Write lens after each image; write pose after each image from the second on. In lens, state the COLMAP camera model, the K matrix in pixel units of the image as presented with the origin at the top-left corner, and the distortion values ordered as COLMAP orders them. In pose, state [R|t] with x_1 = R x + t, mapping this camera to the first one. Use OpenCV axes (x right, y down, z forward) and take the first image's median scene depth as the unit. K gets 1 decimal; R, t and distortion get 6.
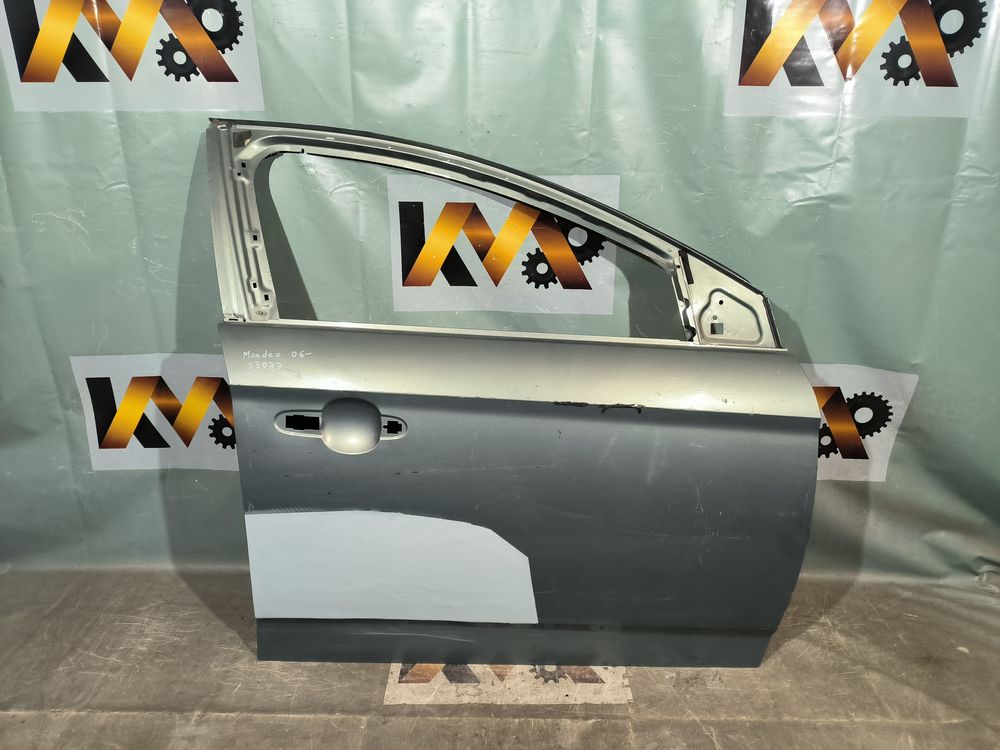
lens RADIAL K [[705.6, 0, 493.0], [0, 705.6, 372.2], [0, 0, 1]] dist [0.000492, 0.001769]
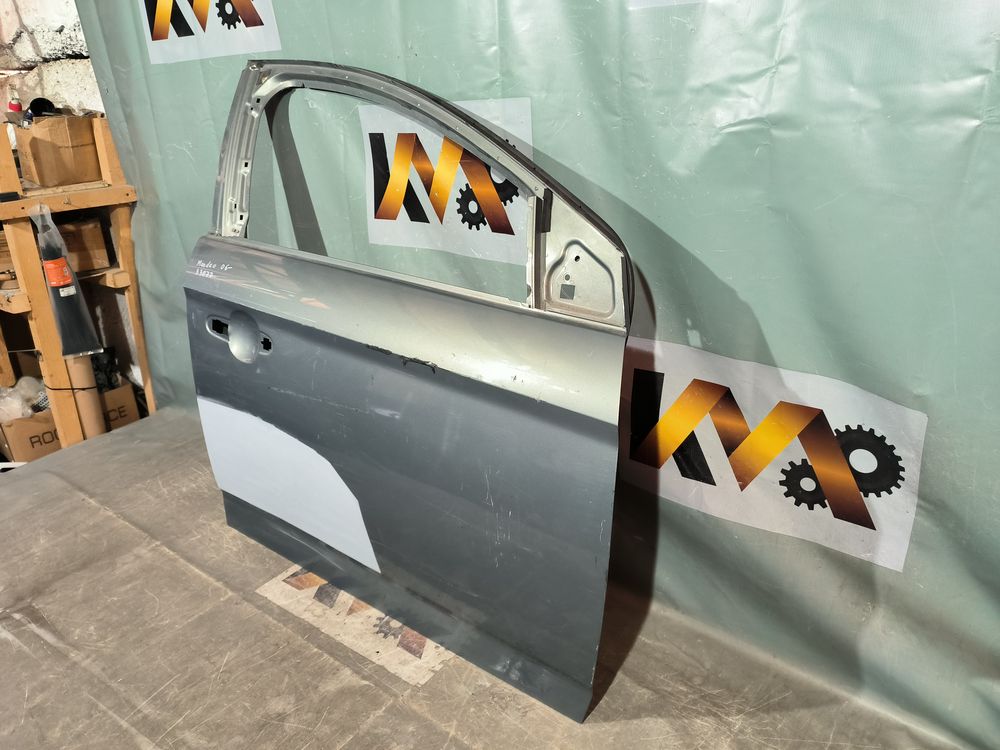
lens RADIAL K [[704.2, 0, 500.0], [0, 704.2, 375.0], [0, 0, 1]] dist [-0.003523, 0.006317]
pose [[0.800917, 0.187597, -0.568630, 0.685906], [-0.153417, 0.982246, 0.107965, -0.041115], [0.578788, 0.000767, 0.815478, 0.300848]]
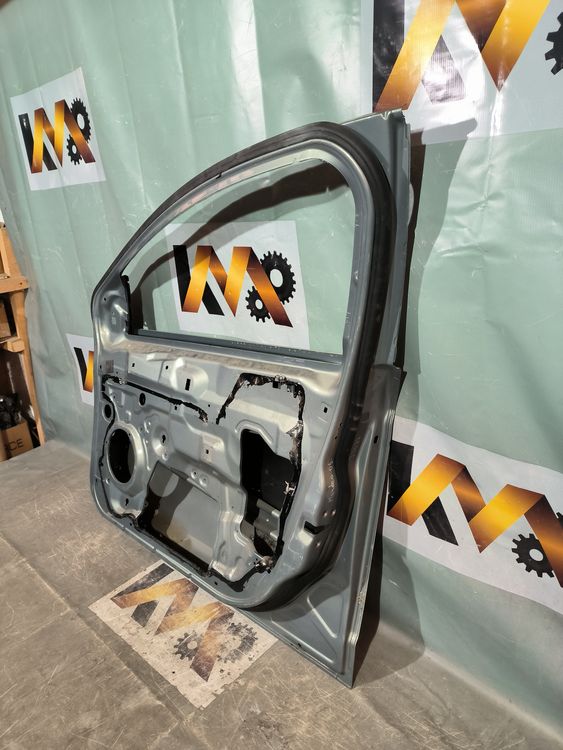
lens RADIAL K [[528.2, 0, 281.5], [0, 528.2, 375.0], [0, 0, 1]] dist [-0.003523, 0.006317]
pose [[0.739335, 0.173620, -0.650569, 0.693513], [-0.145750, 0.984544, 0.097112, -0.134353], [0.657374, 0.023022, 0.753212, 0.428884]]
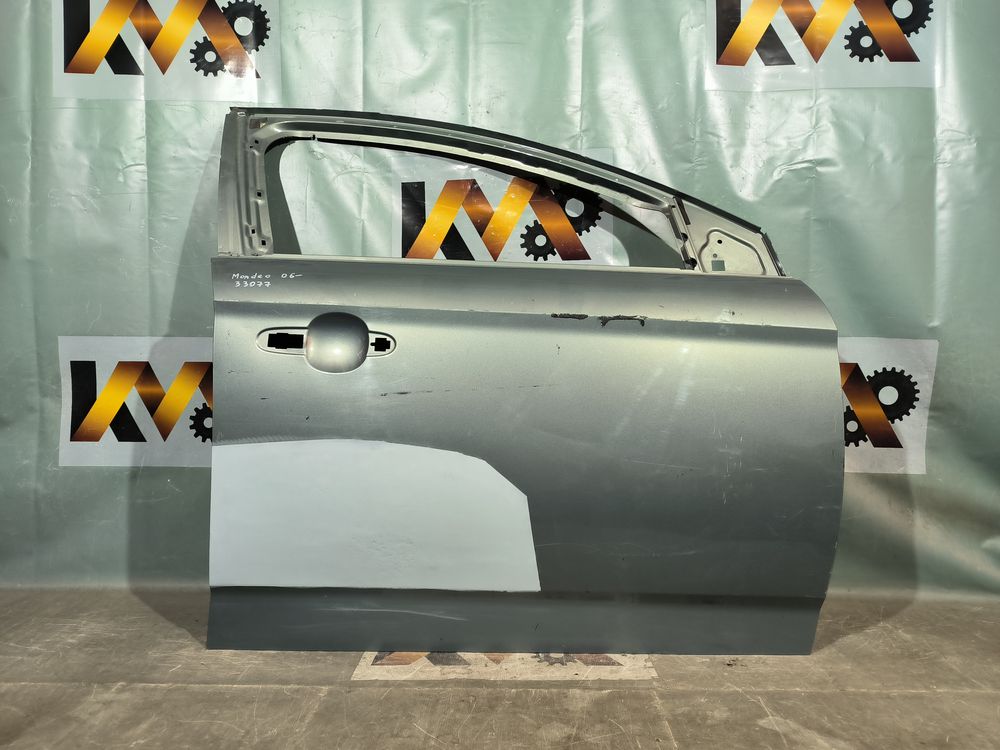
lens RADIAL K [[704.2, 0, 500.0], [0, 704.2, 375.0], [0, 0, 1]] dist [-0.003523, 0.006317]
pose [[0.999908, -0.000679, -0.013519, 0.026640], [-0.003700, 0.947010, -0.321183, 0.377077], [0.013021, 0.321204, 0.946921, 0.115093]]
